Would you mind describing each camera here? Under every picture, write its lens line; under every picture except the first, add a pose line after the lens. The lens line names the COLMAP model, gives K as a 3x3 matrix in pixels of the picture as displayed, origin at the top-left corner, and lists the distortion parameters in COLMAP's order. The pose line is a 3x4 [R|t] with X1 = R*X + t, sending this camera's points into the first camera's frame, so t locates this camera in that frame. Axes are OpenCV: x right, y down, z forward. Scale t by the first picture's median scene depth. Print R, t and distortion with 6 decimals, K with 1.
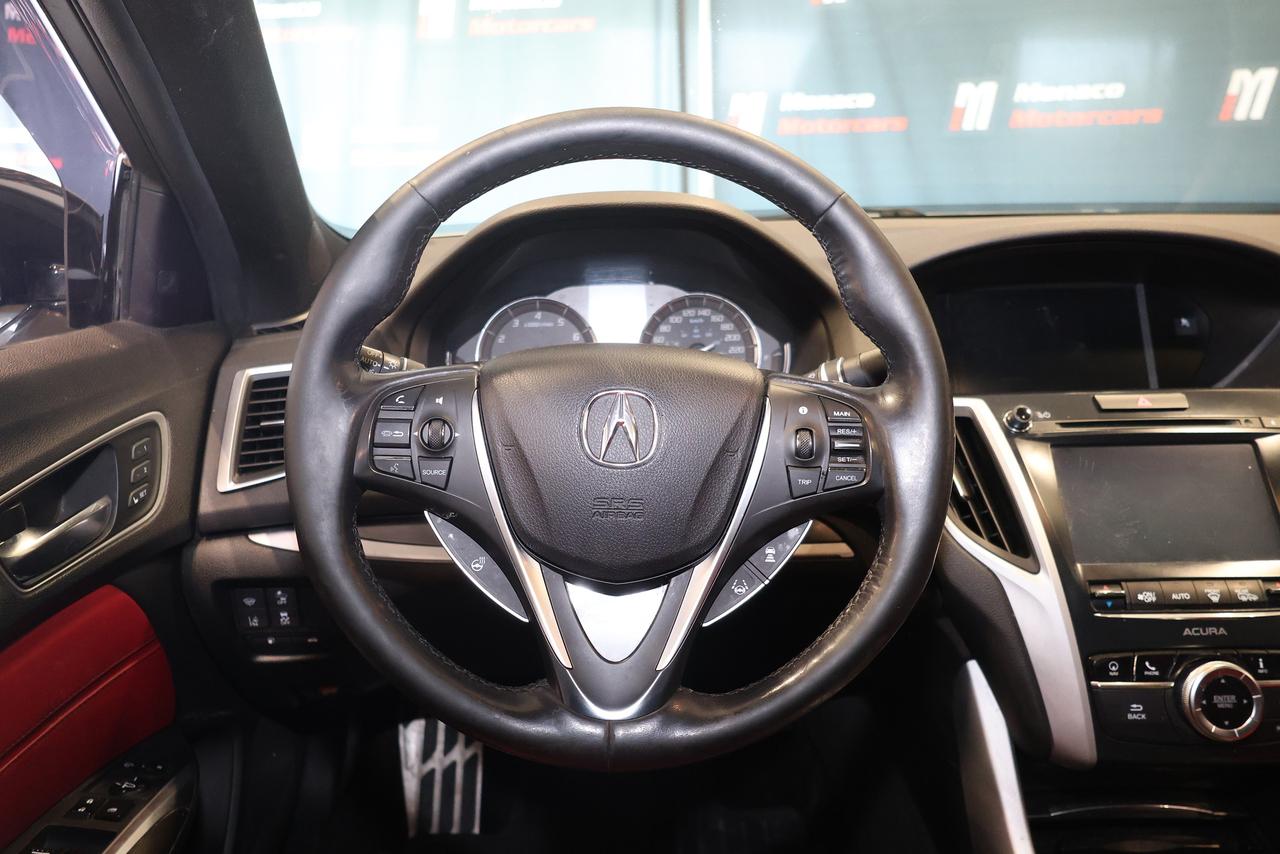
lens RADIAL K [[1037.9, 0, 685.8], [0, 1037.9, 444.8], [0, 0, 1]] dist [0.009648, 0.002066]
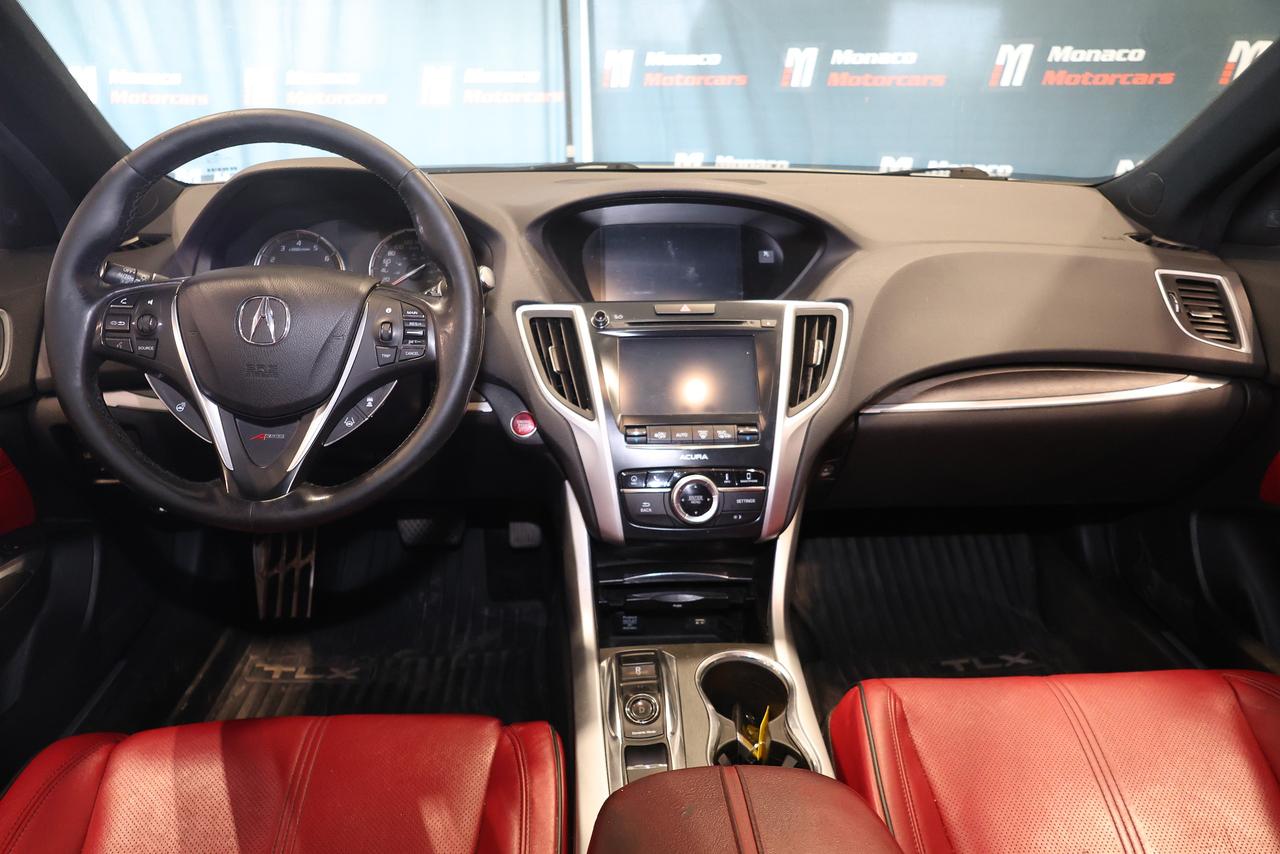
lens RADIAL K [[852.4, 0, 632.6], [0, 852.4, 430.6], [0, 0, 1]] dist [-0.021112, 0.006653]
pose [[0.998375, 0.003163, 0.056894, 0.316494], [-0.008827, 0.994991, 0.099578, 0.012749], [-0.056294, -0.099919, 0.993402, -0.246604]]
